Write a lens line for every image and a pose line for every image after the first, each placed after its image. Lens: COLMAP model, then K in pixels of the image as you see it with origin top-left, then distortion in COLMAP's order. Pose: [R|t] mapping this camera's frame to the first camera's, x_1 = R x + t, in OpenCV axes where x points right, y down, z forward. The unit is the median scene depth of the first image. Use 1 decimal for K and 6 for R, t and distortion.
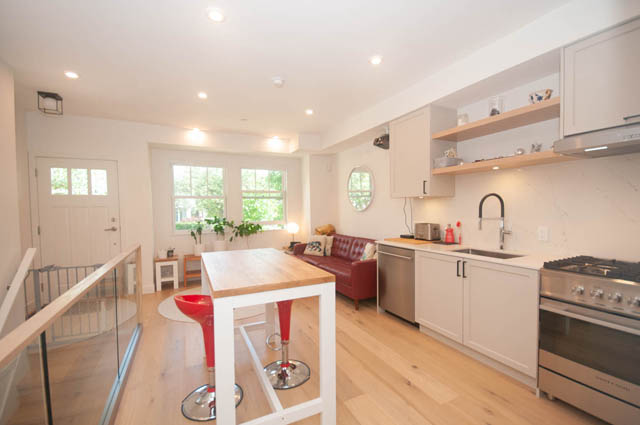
lens RADIAL K [[279.7, 0, 321.9], [0, 279.7, 219.7], [0, 0, 1]] dist [-0.000390, -0.000542]
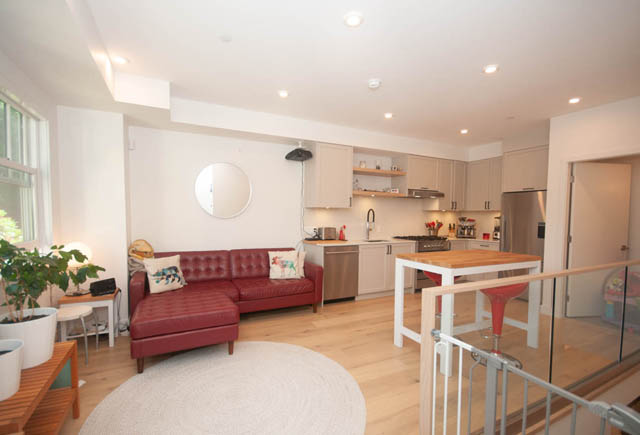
lens RADIAL K [[291.2, 0, 308.3], [0, 291.2, 225.9], [0, 0, 1]] dist [0.000841, 0.000052]
pose [[0.015296, -0.027998, 0.999491, -0.851211], [0.028374, 0.999217, 0.027556, -0.030027], [-0.999480, 0.027938, 0.016078, 0.882426]]
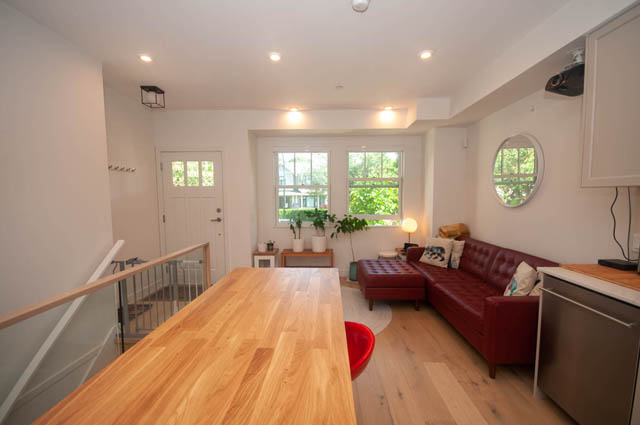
lens RADIAL K [[279.7, 0, 321.9], [0, 279.7, 219.7], [0, 0, 1]] dist [-0.000390, -0.000542]
pose [[0.888392, 0.046103, -0.456764, 0.052935], [-0.025716, 0.998380, 0.050754, -0.028136], [0.458364, -0.033343, 0.888139, 0.281750]]
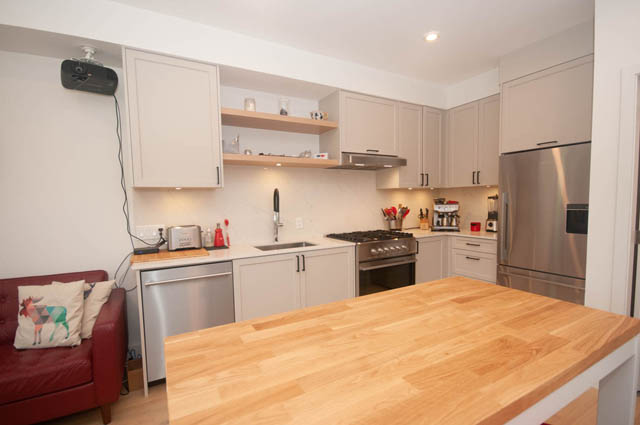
lens RADIAL K [[299.9, 0, 320.4], [0, 299.9, 220.6], [0, 0, 1]] dist [-0.000263, 0.000054]
pose [[-0.052206, -0.055698, 0.997082, -0.330606], [0.060284, 0.996447, 0.058819, -0.020011], [-0.996815, 0.063178, -0.048663, 0.569935]]
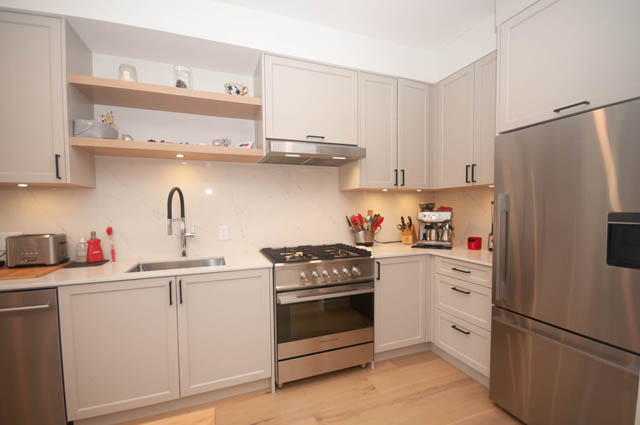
lens RADIAL K [[284.8, 0, 320.1], [0, 284.8, 221.2], [0, 0, 1]] dist [-0.001281, -0.000327]
pose [[0.090943, -0.037272, 0.995158, -0.097325], [0.047871, 0.998308, 0.033015, -0.003848], [-0.994705, 0.044637, 0.092573, 0.334959]]
